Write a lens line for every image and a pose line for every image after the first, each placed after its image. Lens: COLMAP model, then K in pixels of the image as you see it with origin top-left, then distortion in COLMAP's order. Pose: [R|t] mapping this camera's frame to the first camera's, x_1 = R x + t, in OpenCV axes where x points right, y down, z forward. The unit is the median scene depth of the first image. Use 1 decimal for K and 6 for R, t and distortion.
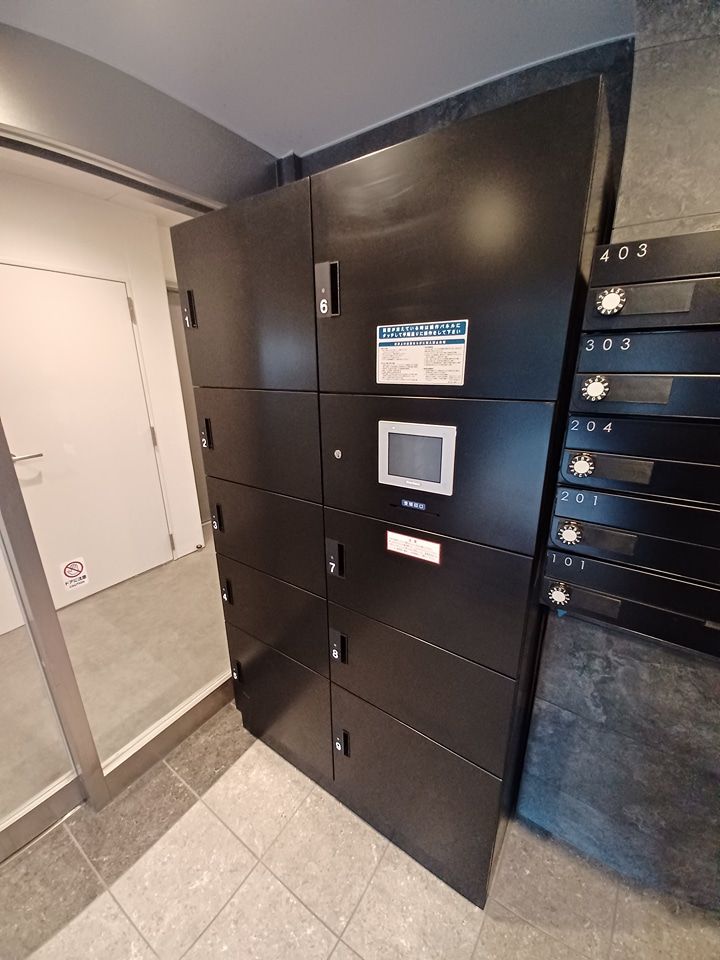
lens RADIAL K [[375.0, 0, 360.1], [0, 375.0, 483.5], [0, 0, 1]] dist [0.001266, -0.000256]
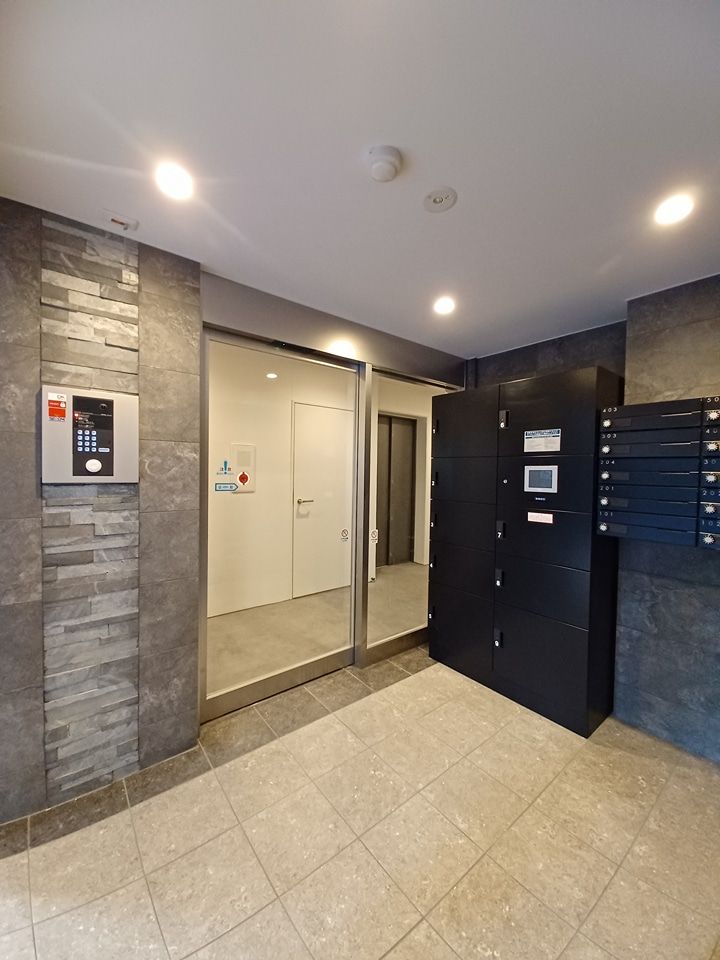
lens RADIAL K [[375.0, 0, 360.1], [0, 375.0, 483.5], [0, 0, 1]] dist [0.001266, -0.000256]
pose [[0.955268, 0.029943, -0.294221, -0.207975], [-0.108587, 0.960886, -0.254768, 0.560311], [0.275085, 0.275320, 0.921155, -1.267360]]
